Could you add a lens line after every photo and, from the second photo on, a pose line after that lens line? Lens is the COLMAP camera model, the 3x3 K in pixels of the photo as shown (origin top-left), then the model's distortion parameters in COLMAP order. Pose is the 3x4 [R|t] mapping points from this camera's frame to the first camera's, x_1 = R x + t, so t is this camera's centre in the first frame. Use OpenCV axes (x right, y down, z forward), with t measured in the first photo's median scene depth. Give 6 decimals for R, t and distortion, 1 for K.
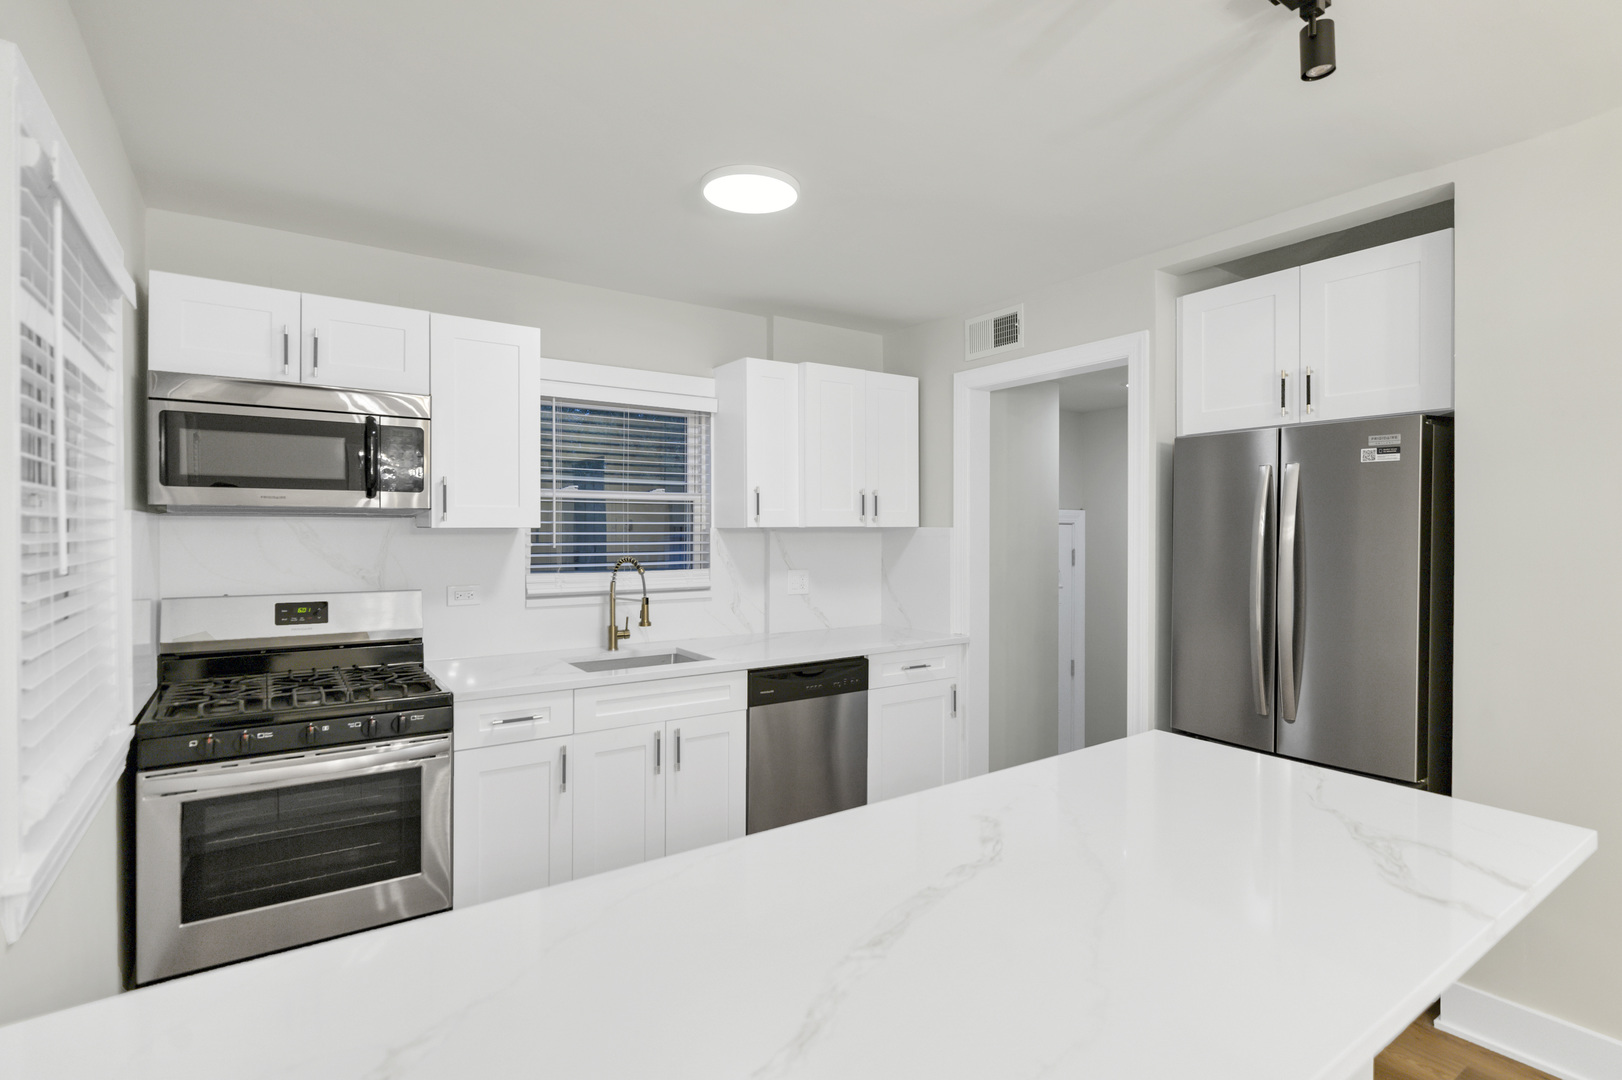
lens RADIAL K [[807.1, 0, 827.1], [0, 807.1, 537.6], [0, 0, 1]] dist [-0.000135, -0.000820]
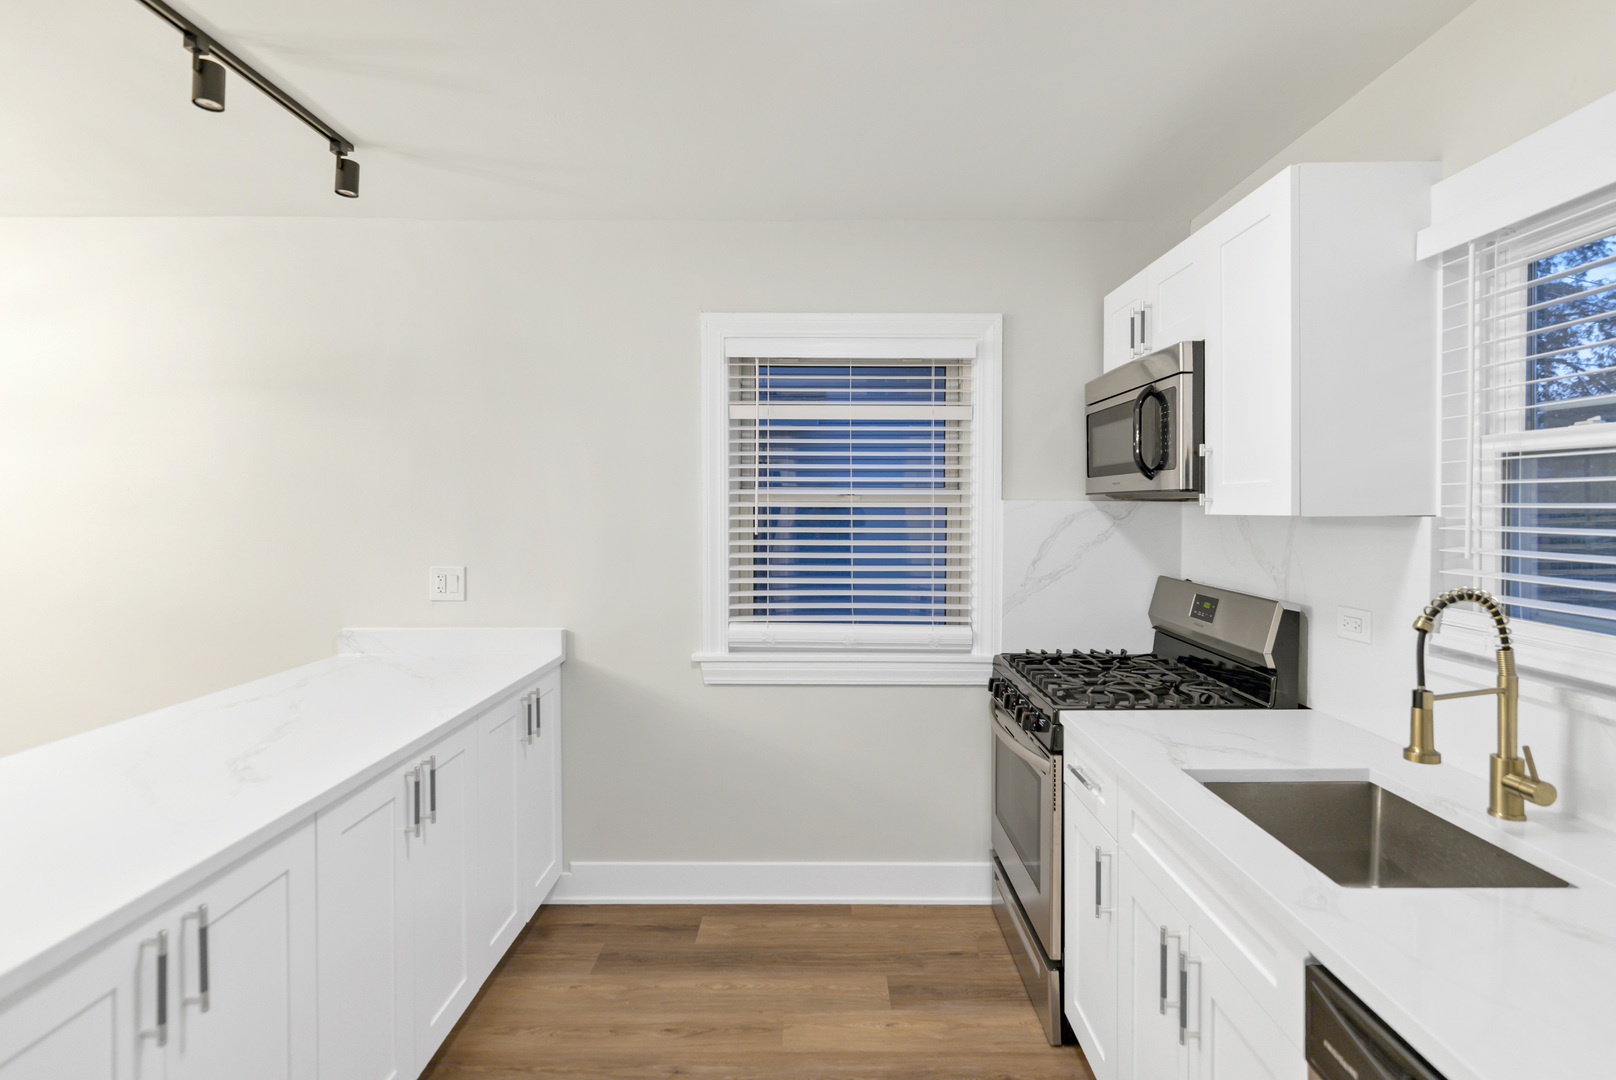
lens RADIAL K [[780.9, 0, 834.3], [0, 780.9, 500.2], [0, 0, 1]] dist [-0.000402, -0.000348]
pose [[-0.562518, -0.017053, -0.826609, 0.269039], [-0.016606, 0.999819, -0.009325, -0.010671], [0.826618, 0.008481, -0.562699, 0.975135]]
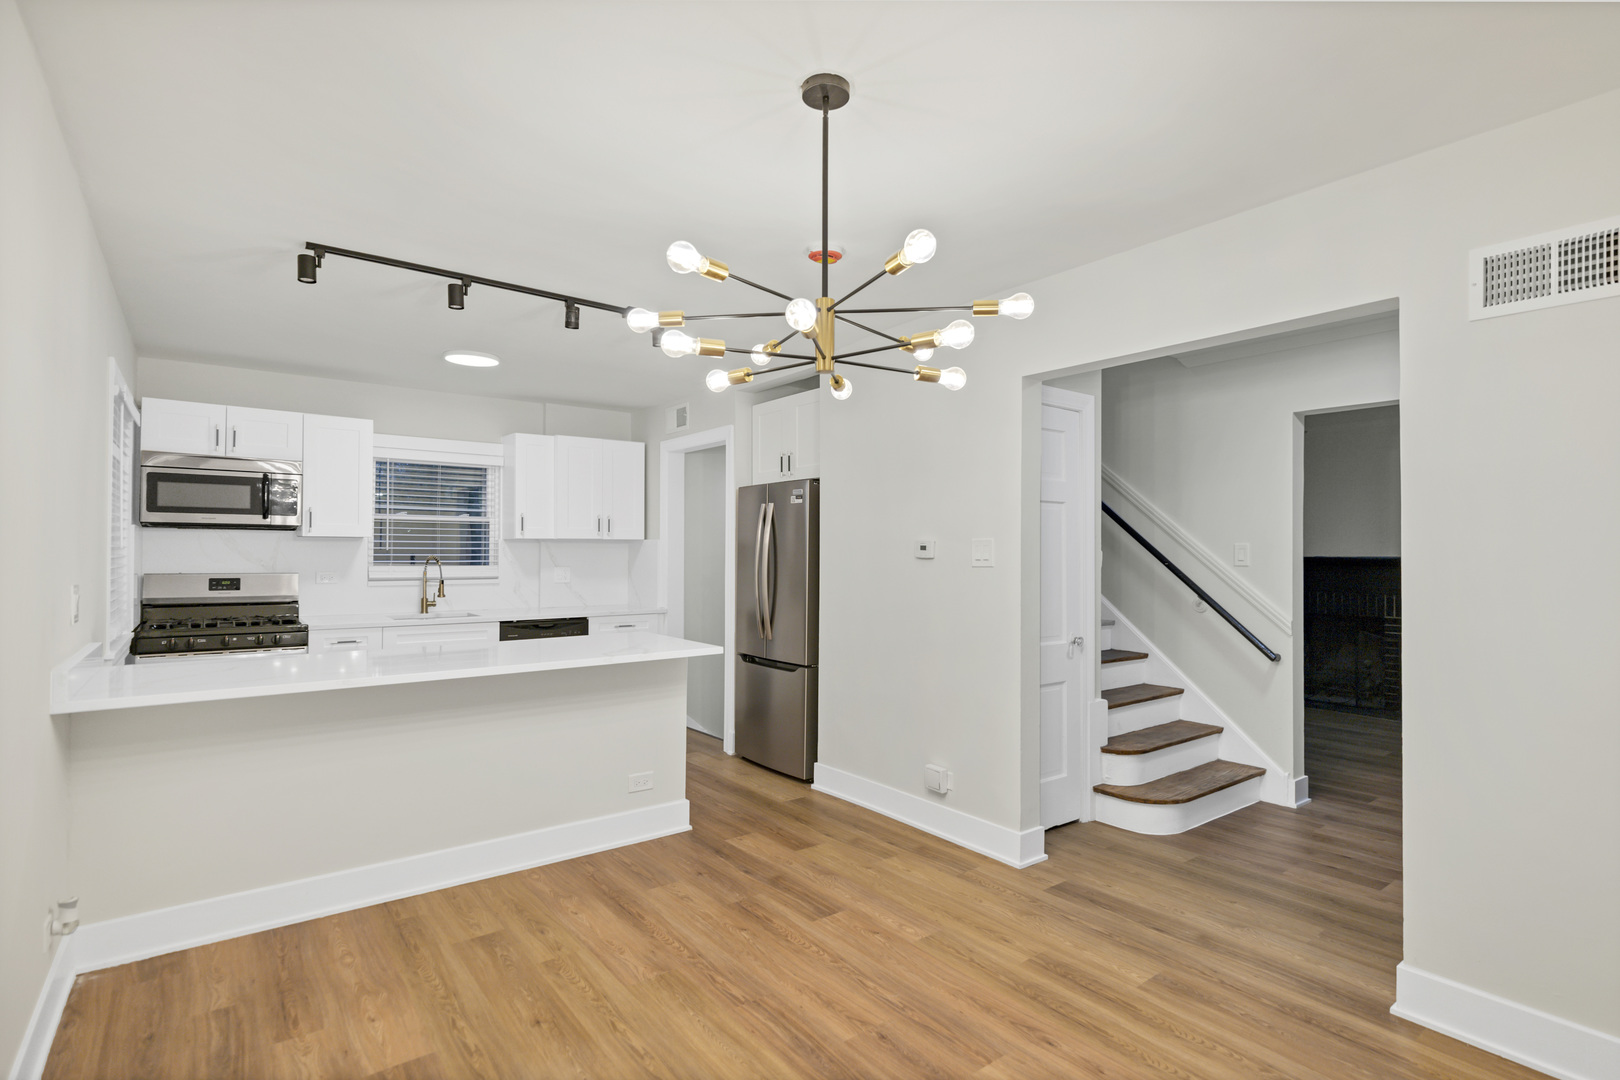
lens RADIAL K [[818.2, 0, 837.0], [0, 818.2, 545.4], [0, 0, 1]] dist [0.000405, -0.000016]
pose [[0.998751, 0.003322, 0.049862, 0.501643], [-0.002324, 0.999796, -0.020057, 0.035422], [-0.049918, 0.019916, 0.998555, -0.718784]]
